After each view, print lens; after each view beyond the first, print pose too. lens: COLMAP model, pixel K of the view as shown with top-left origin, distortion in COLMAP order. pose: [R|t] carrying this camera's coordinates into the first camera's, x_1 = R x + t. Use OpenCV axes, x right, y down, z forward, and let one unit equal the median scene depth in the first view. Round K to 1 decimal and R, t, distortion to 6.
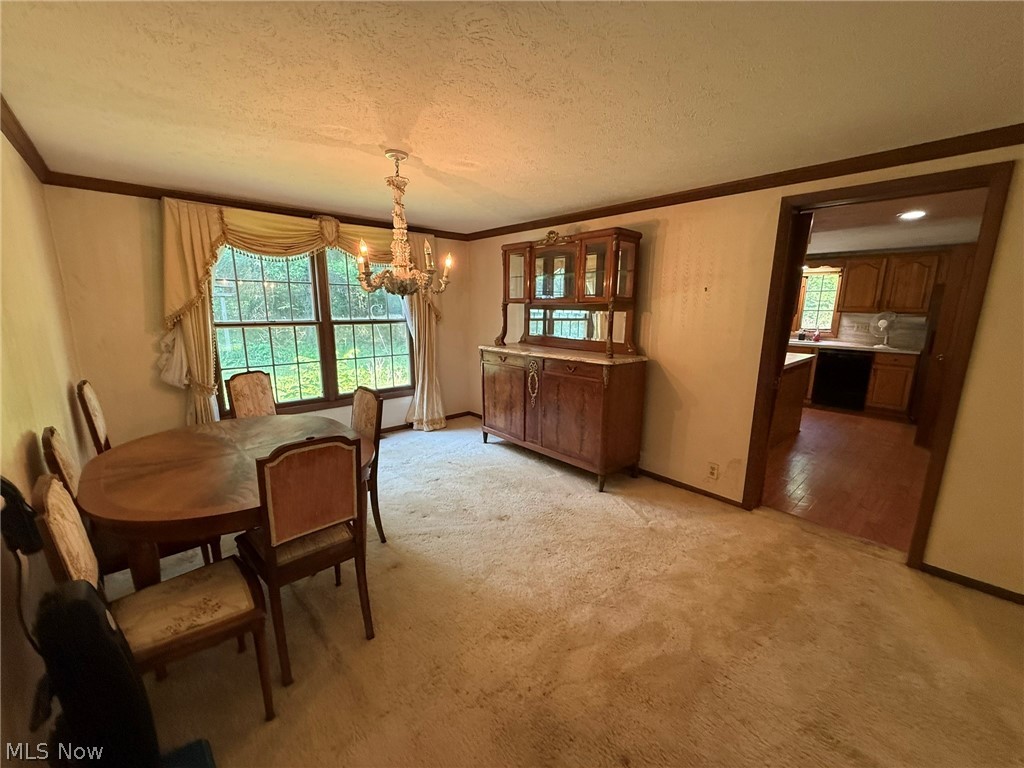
lens RADIAL K [[406.8, 0, 512.1], [0, 406.8, 375.3], [0, 0, 1]] dist [0.000470, 0.000086]
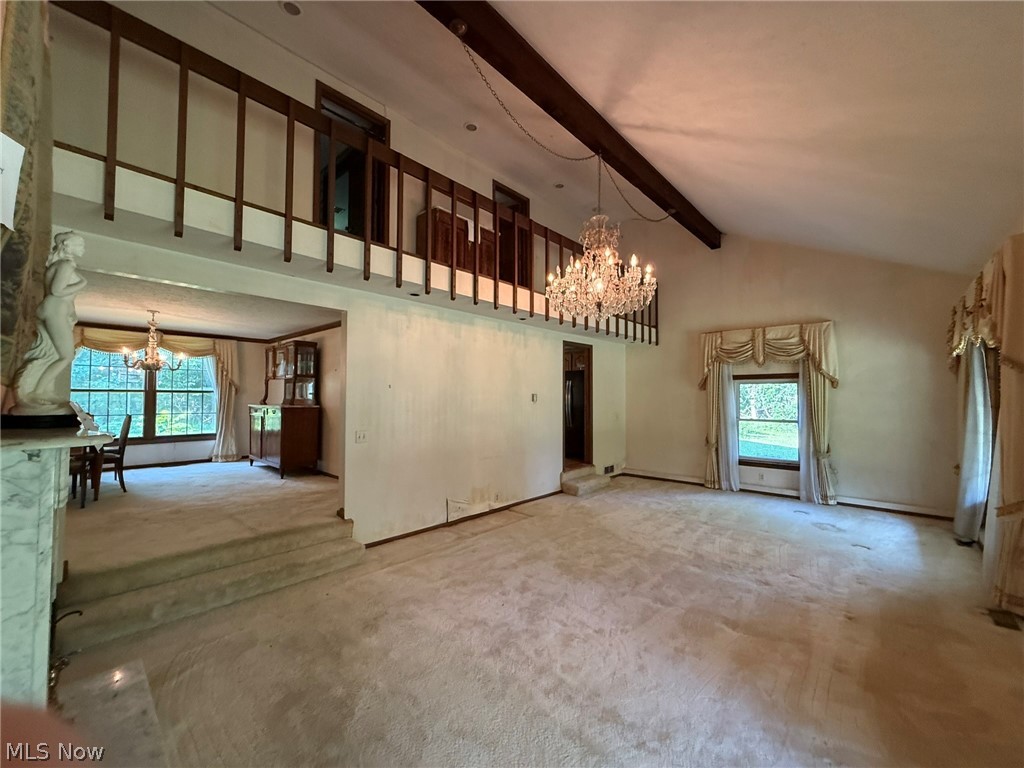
lens RADIAL K [[415.0, 0, 514.8], [0, 415.0, 374.4], [0, 0, 1]] dist [0.000634, 0.000130]
pose [[0.995756, 0.002030, 0.092014, 0.851801], [0.017462, 0.977431, -0.210530, 0.184538], [-0.090365, 0.211243, 0.973247, -0.781538]]
